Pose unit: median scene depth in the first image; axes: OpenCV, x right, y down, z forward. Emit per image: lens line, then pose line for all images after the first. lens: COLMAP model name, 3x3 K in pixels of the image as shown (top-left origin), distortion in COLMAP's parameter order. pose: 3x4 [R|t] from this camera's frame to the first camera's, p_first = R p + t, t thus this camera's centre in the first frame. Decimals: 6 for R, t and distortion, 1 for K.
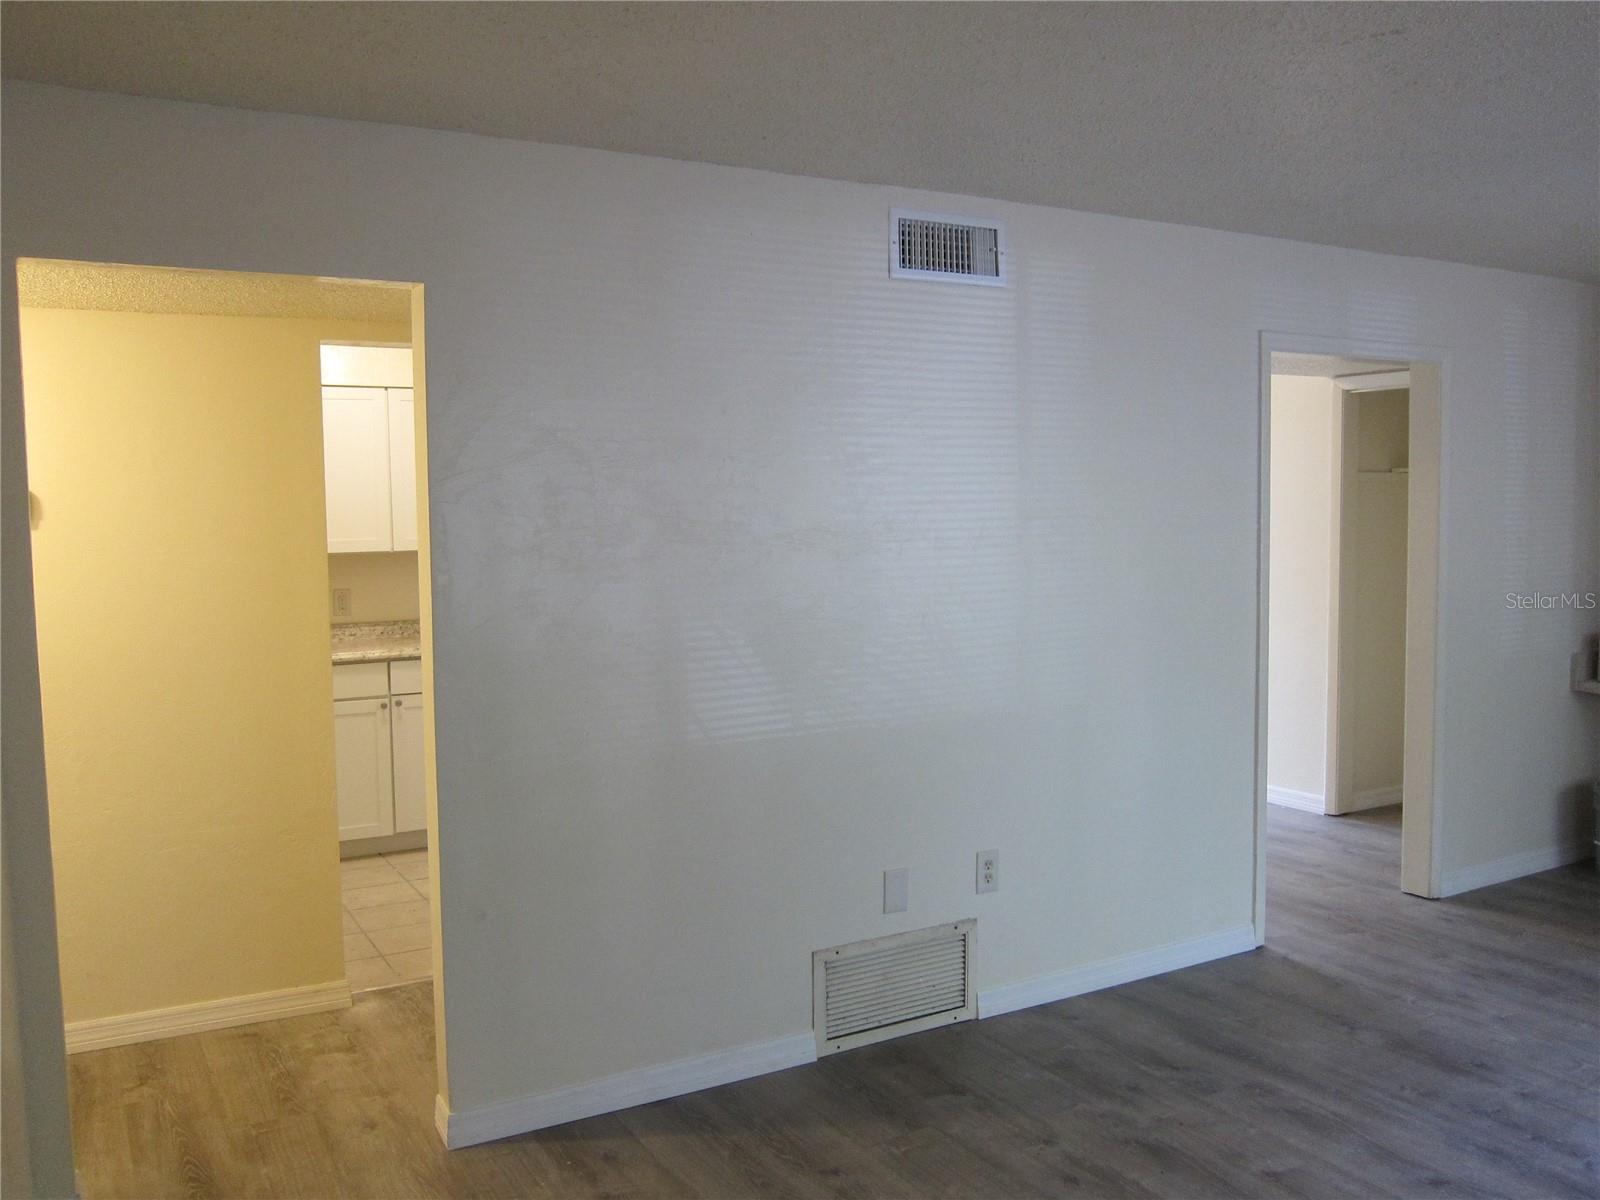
lens RADIAL K [[1328.2, 0, 797.5], [0, 1328.2, 601.6], [0, 0, 1]] dist [-0.059669, 0.015304]
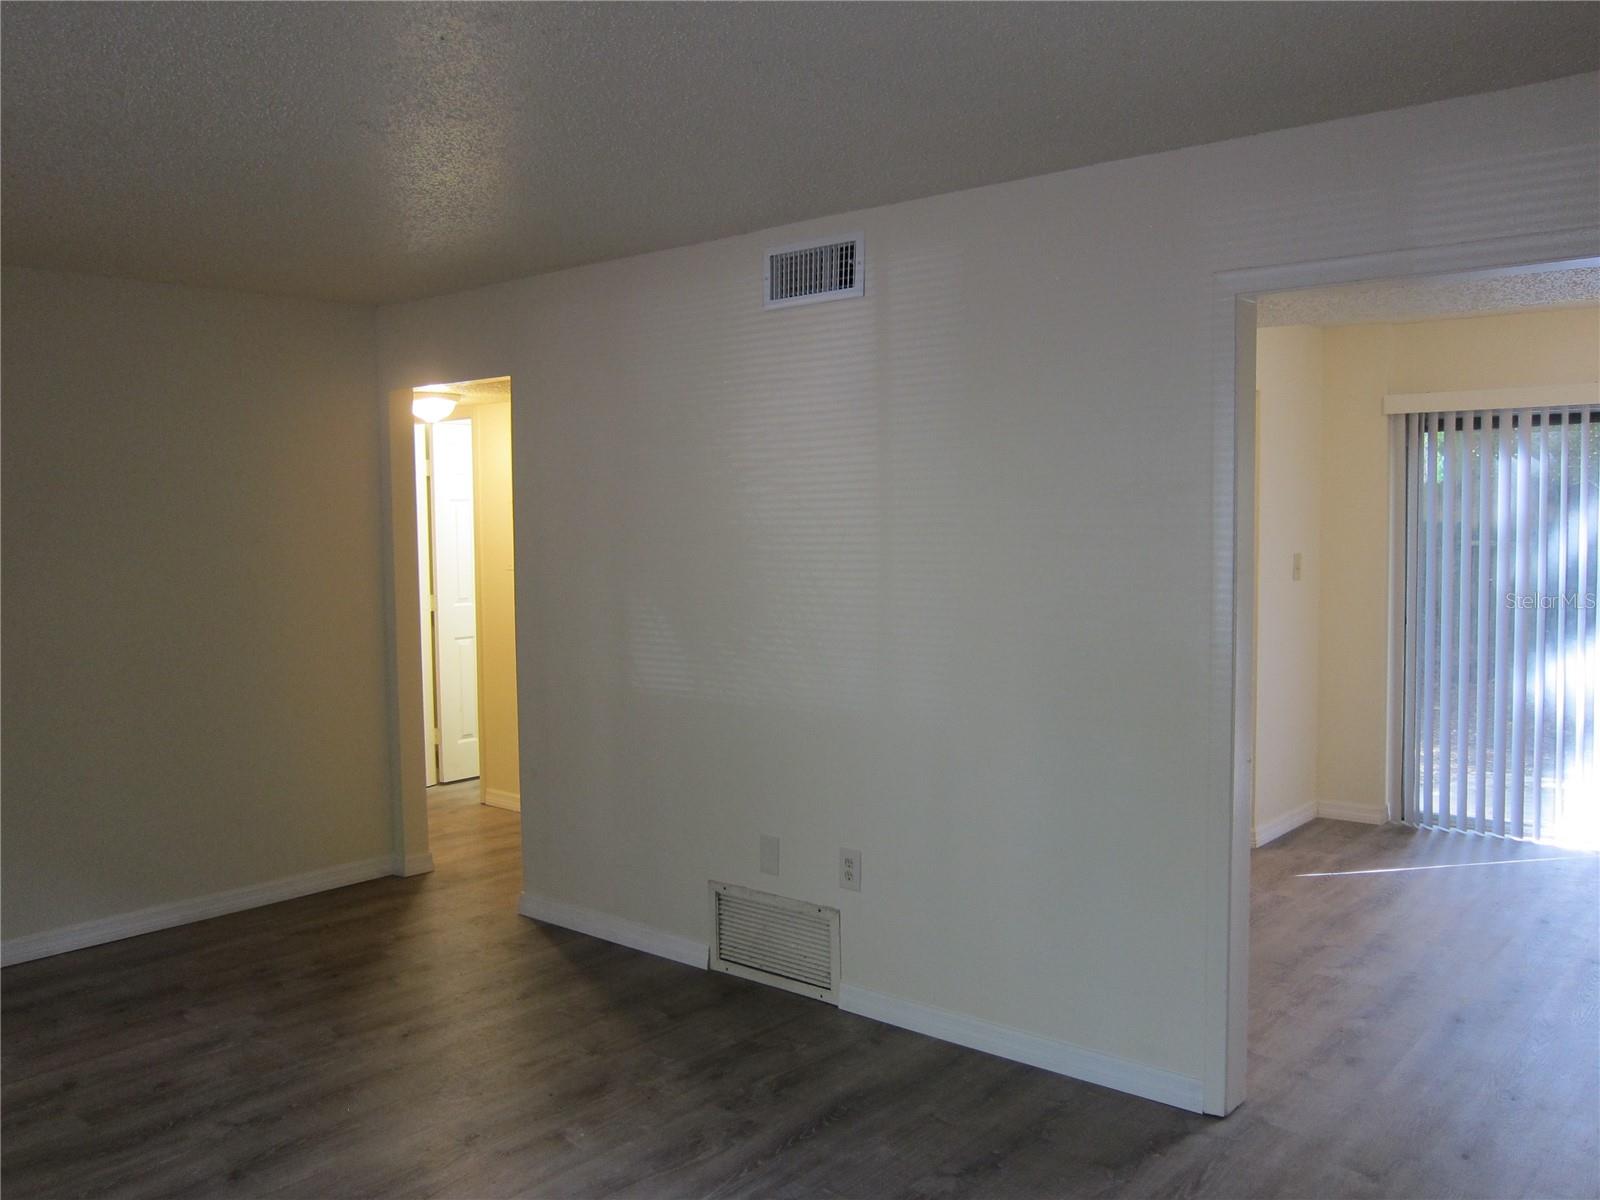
lens RADIAL K [[1328.2, 0, 797.5], [0, 1328.2, 601.6], [0, 0, 1]] dist [-0.059669, 0.015304]
pose [[0.347377, 0.073942, -0.934806, 1.102565], [-0.058719, 0.996645, 0.057013, -0.060760], [0.935885, 0.035086, 0.350553, 0.610938]]
